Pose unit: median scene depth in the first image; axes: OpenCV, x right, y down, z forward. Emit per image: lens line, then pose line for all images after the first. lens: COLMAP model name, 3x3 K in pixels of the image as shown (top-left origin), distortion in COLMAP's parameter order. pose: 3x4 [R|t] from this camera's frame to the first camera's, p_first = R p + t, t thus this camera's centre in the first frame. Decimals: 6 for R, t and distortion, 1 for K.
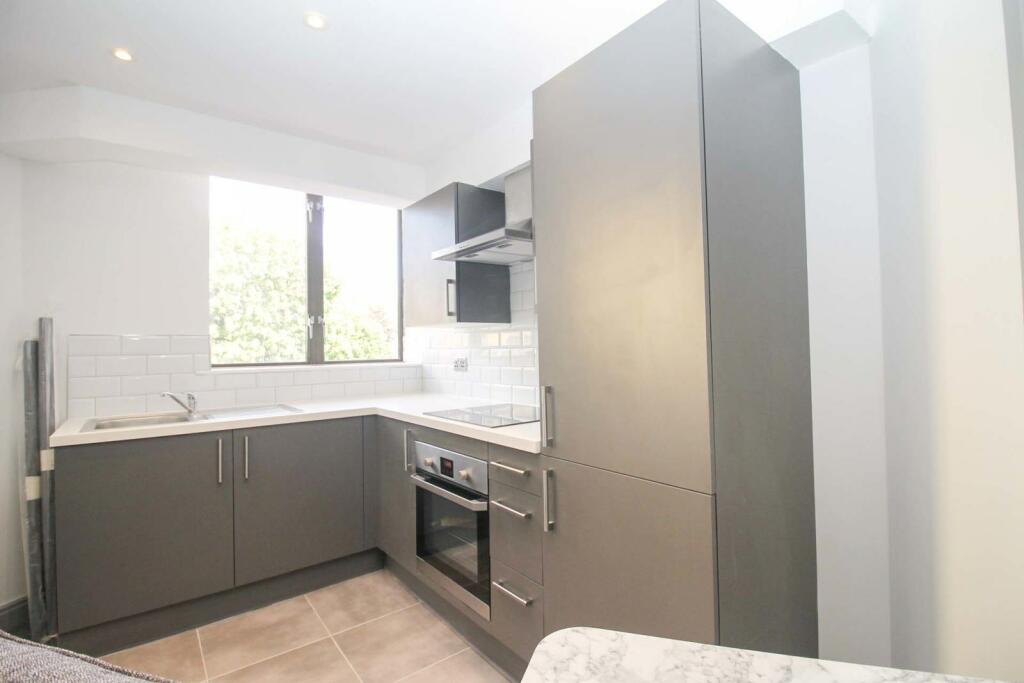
lens RADIAL K [[487.5, 0, 539.0], [0, 487.5, 335.9], [0, 0, 1]] dist [-0.002413, -0.000782]
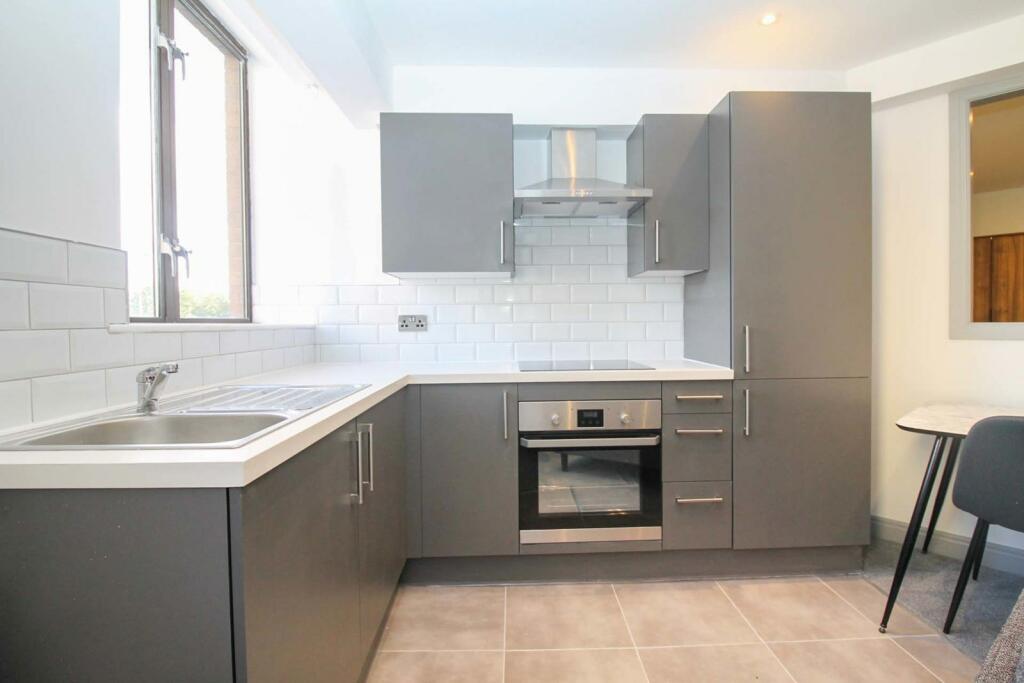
lens RADIAL K [[487.5, 0, 539.0], [0, 487.5, 335.9], [0, 0, 1]] dist [-0.002413, -0.000782]
pose [[0.607324, -0.013233, 0.794344, -0.912888], [-0.019440, 0.999314, 0.031511, 0.066683], [-0.794217, -0.034579, 0.606650, 0.437953]]
